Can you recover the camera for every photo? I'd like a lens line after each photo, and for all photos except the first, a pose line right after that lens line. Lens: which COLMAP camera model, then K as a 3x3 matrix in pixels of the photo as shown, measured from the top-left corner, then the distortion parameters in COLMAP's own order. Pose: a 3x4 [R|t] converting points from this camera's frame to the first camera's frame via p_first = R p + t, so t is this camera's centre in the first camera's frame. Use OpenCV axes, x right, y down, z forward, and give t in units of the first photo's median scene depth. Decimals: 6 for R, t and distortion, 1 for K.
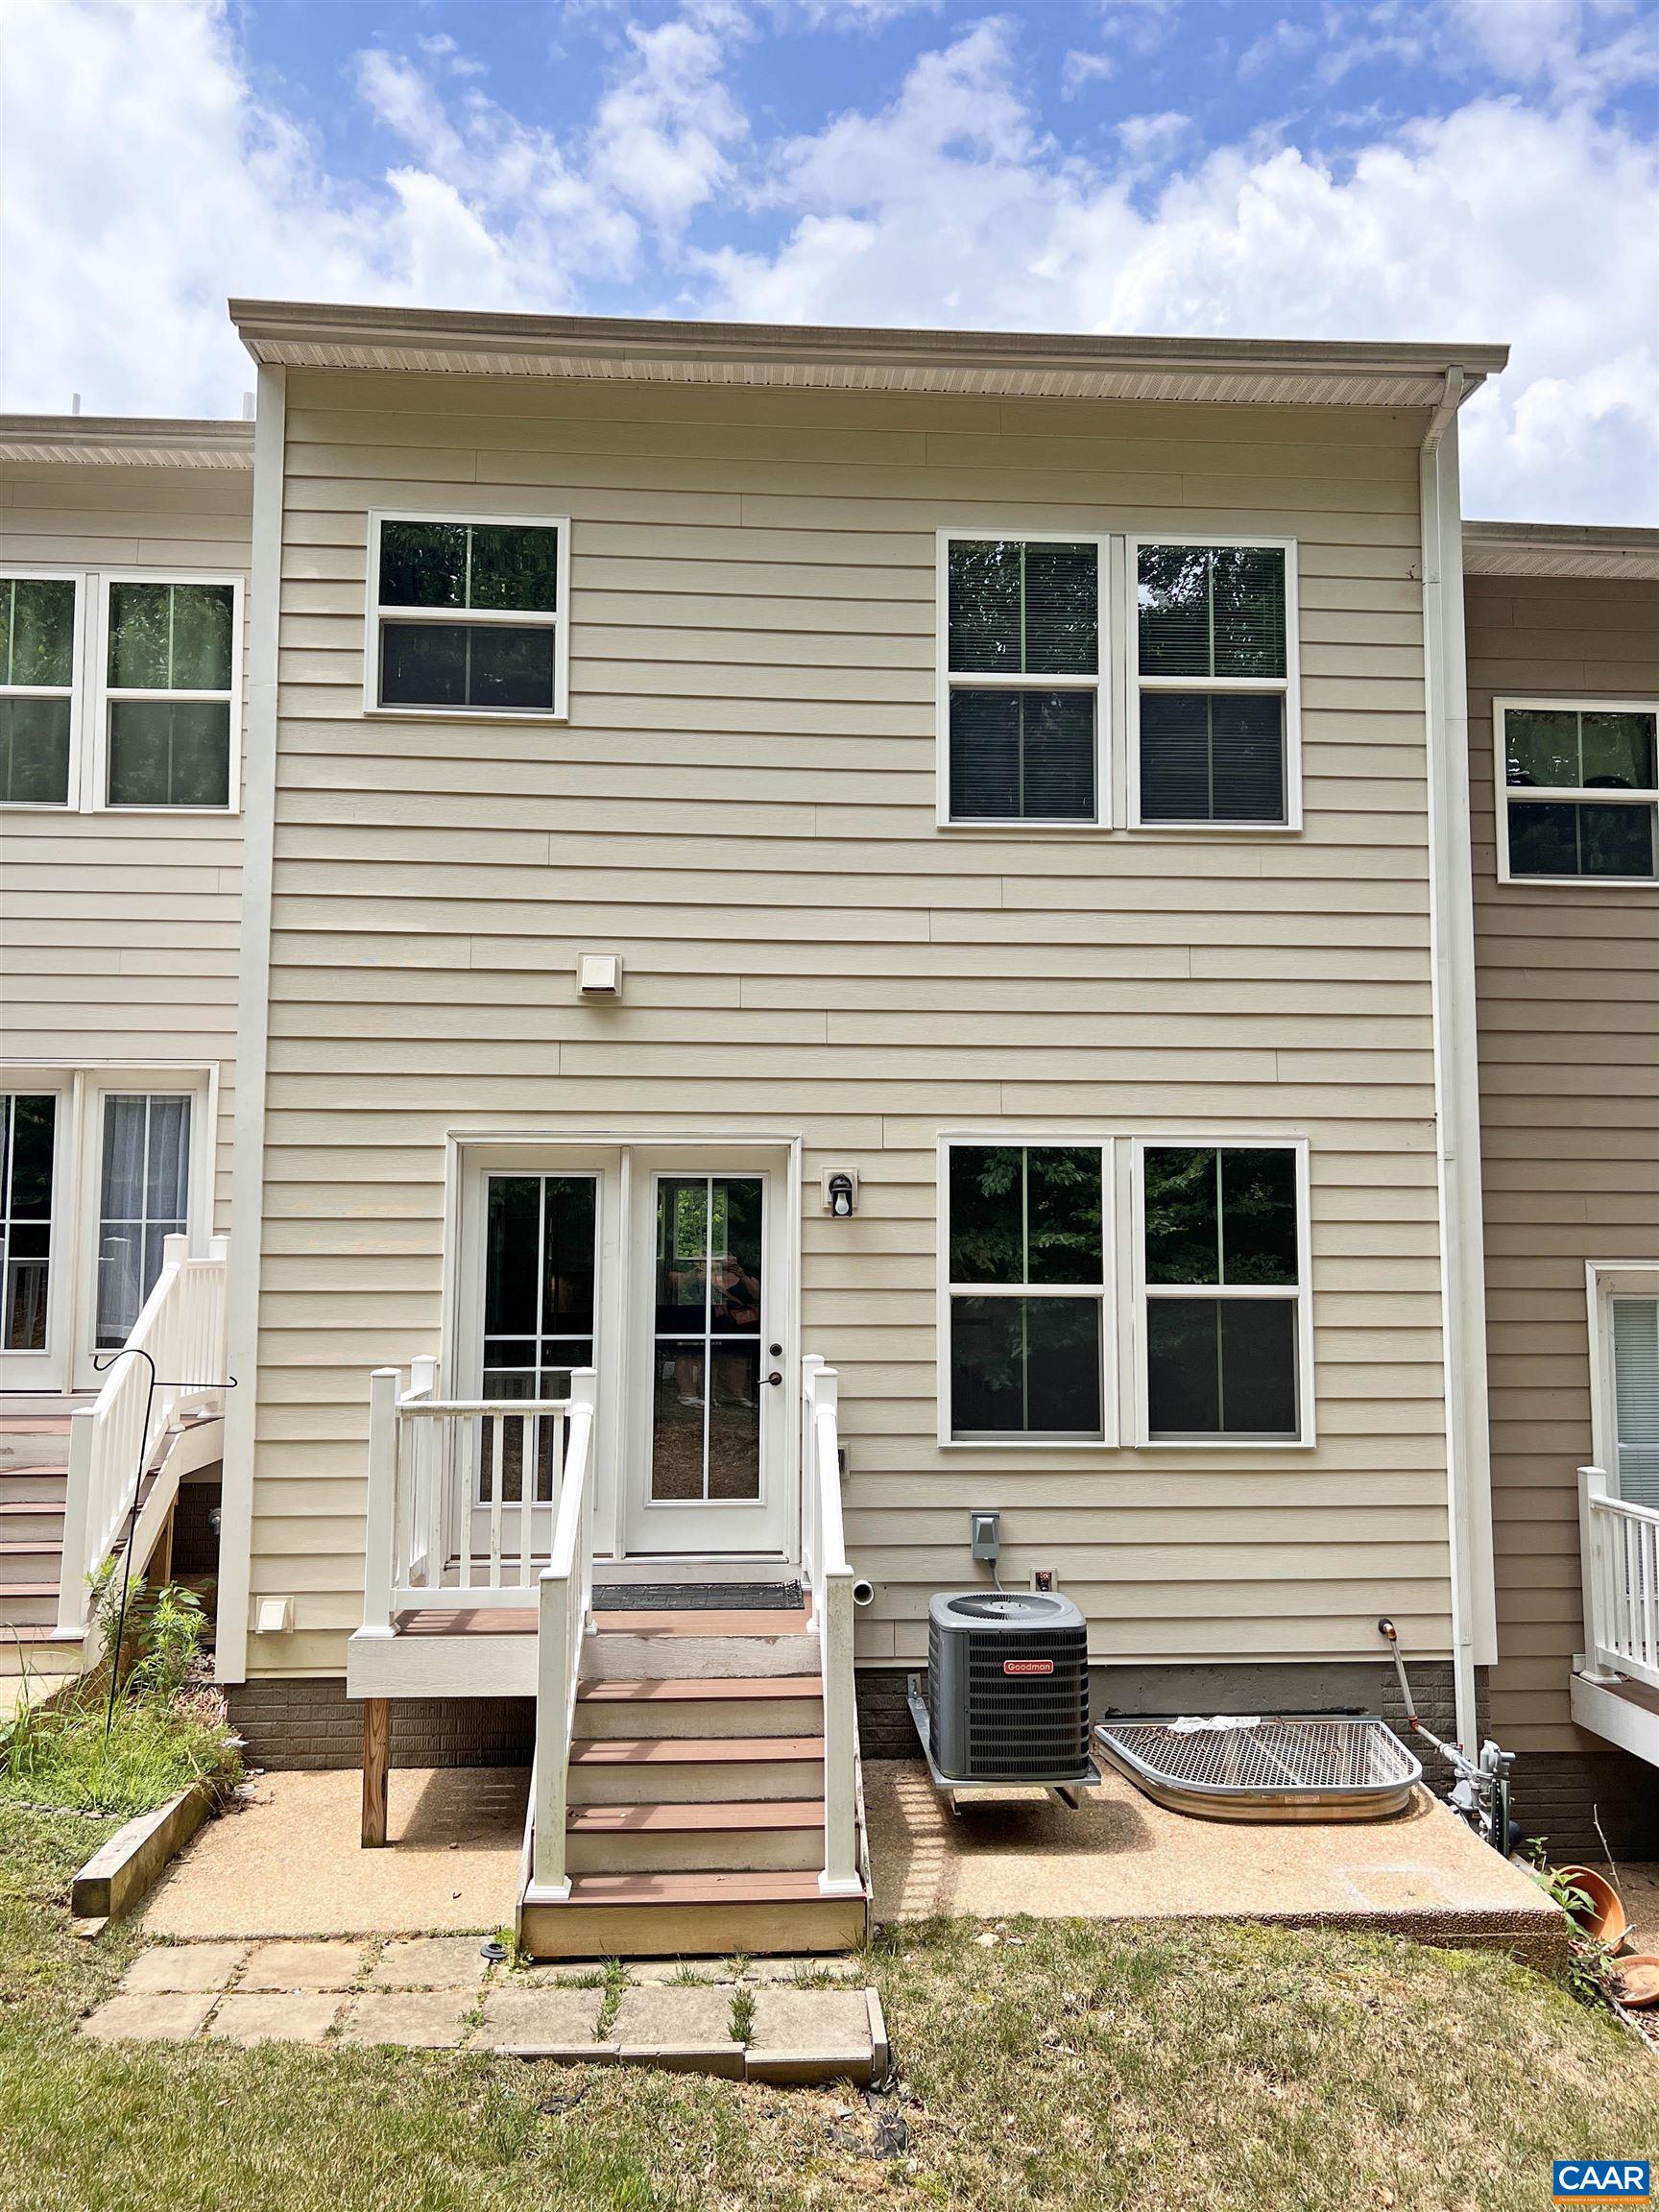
lens RADIAL K [[1665.4, 0, 827.8], [0, 1665.4, 1106.2], [0, 0, 1]] dist [0.054261, -0.066599]
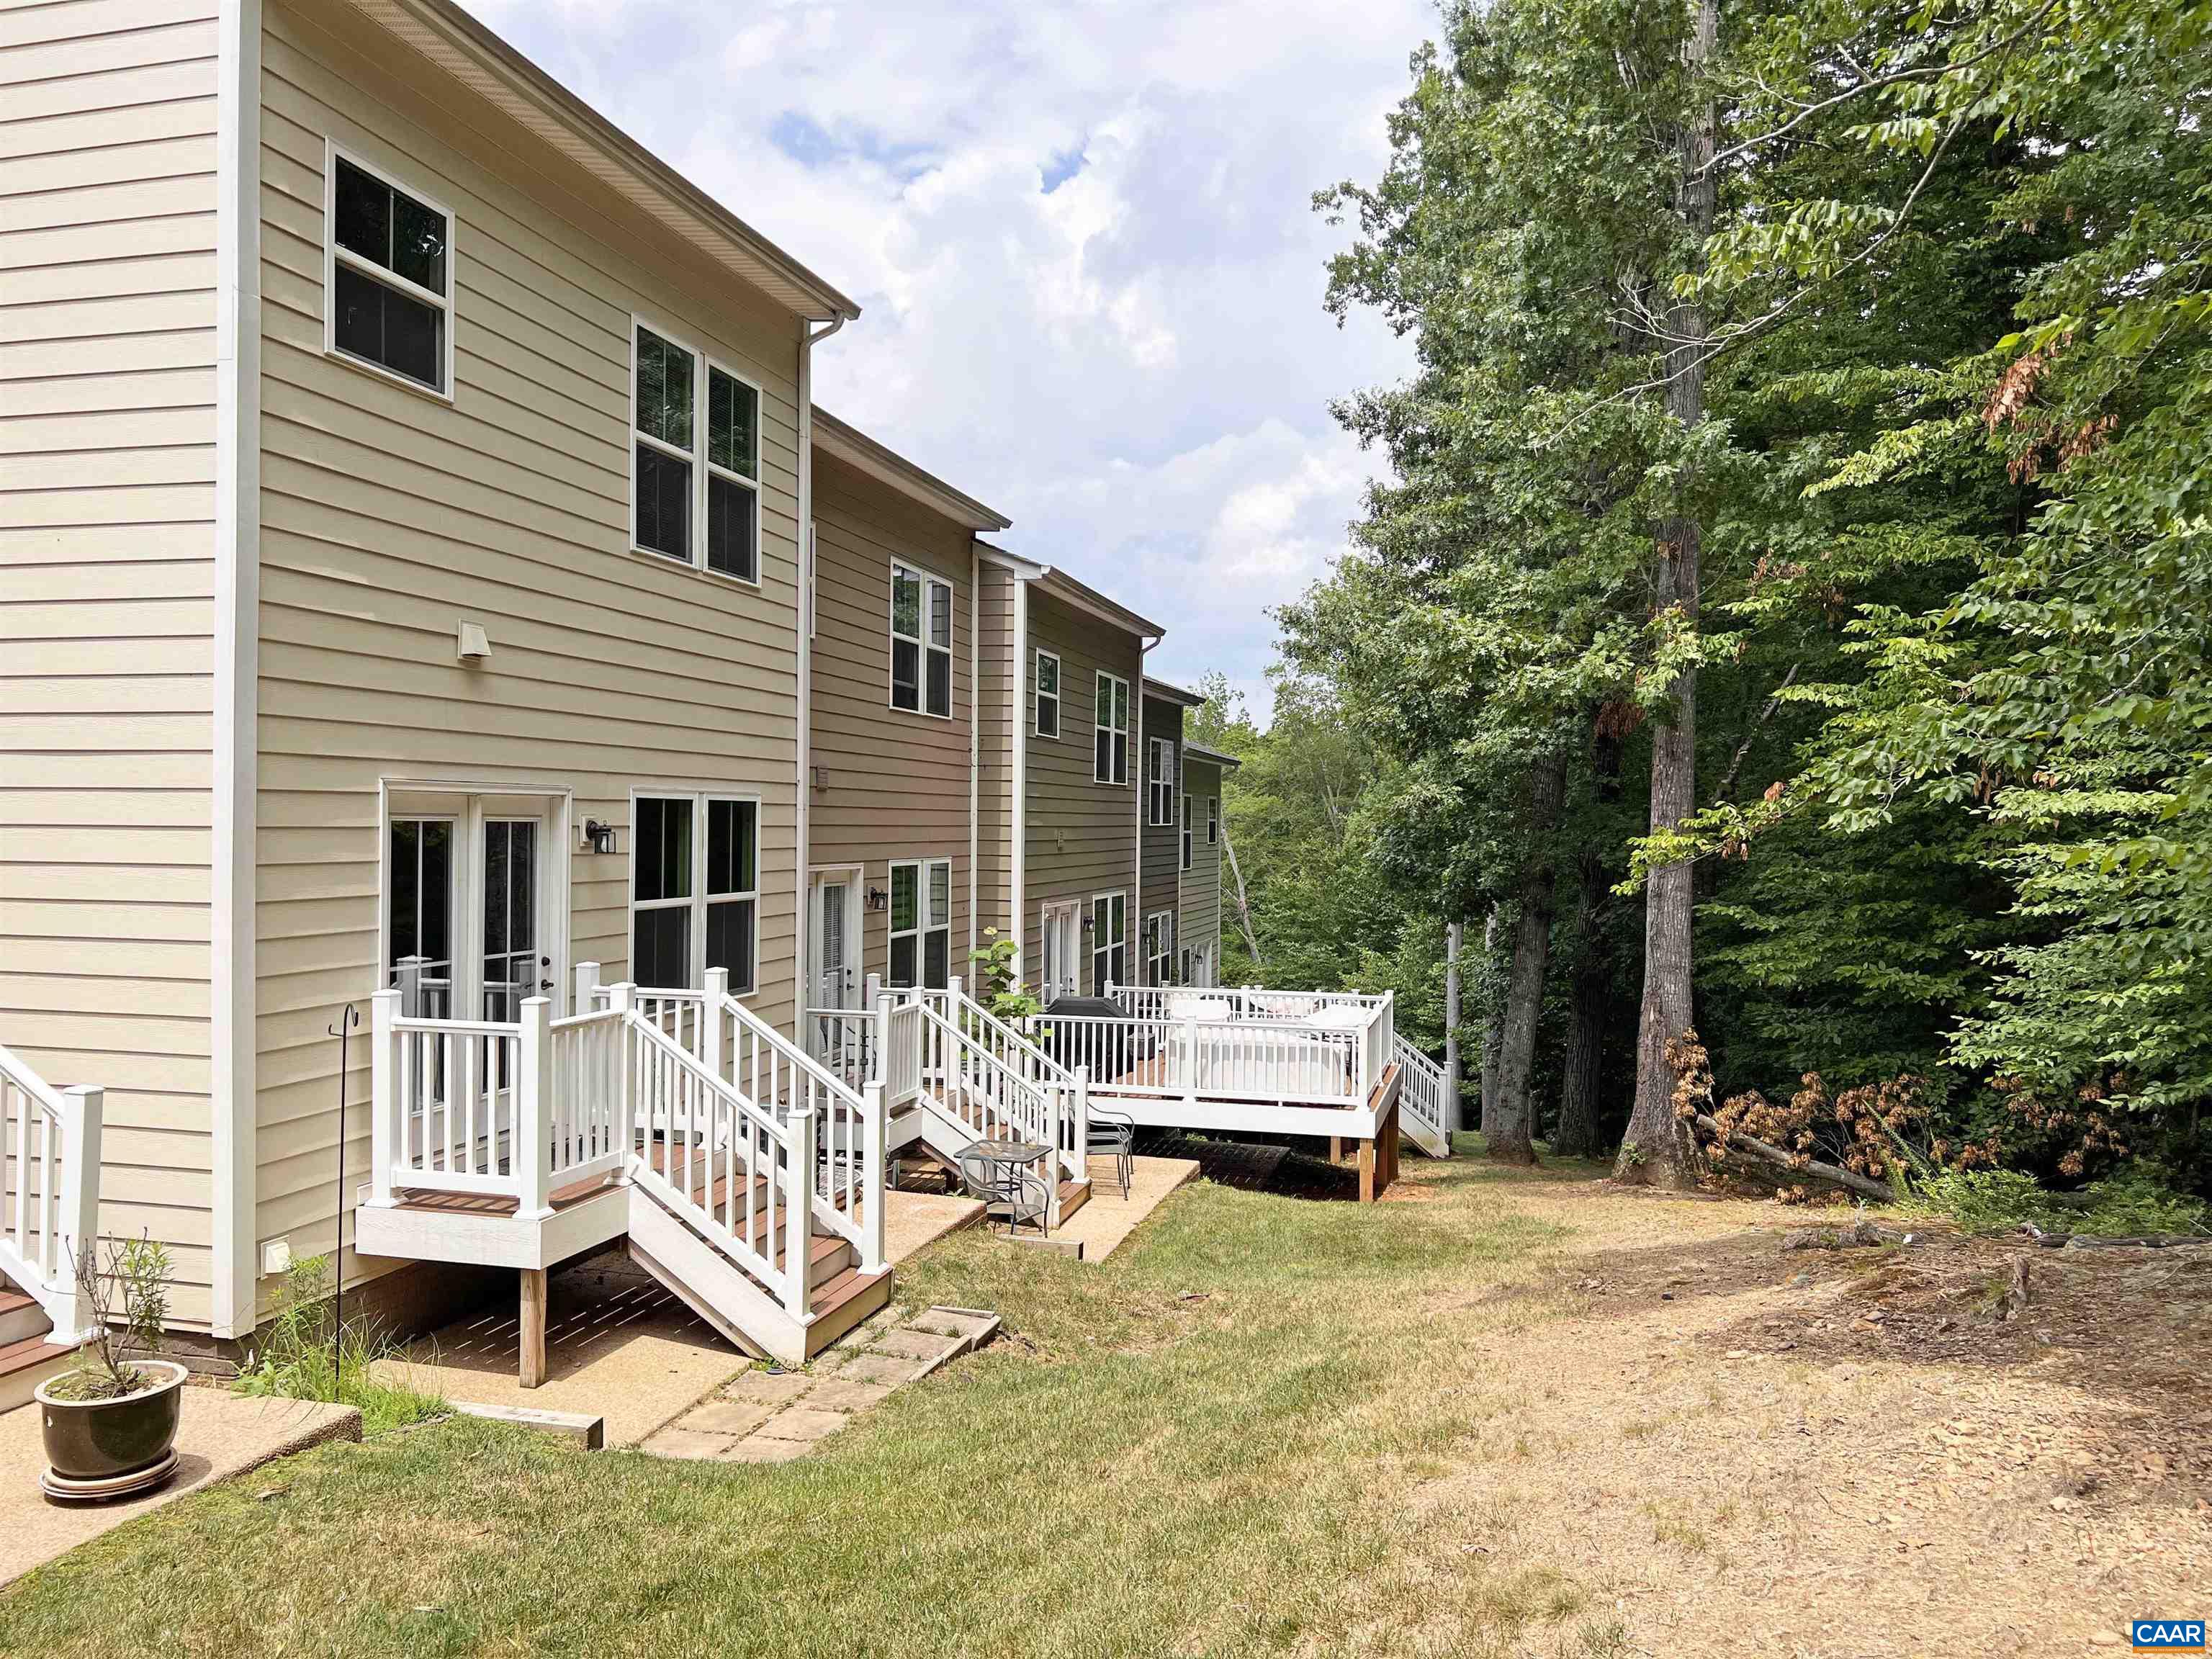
lens RADIAL K [[1665.4, 0, 1102.2], [0, 1665.4, 829.6], [0, 0, 1]] dist [0.054261, -0.066599]
pose [[0.315434, -0.005105, 0.948934, -1.066552], [-0.090366, 0.995280, 0.035393, -0.031097], [-0.944635, -0.096915, 0.313484, 0.229544]]
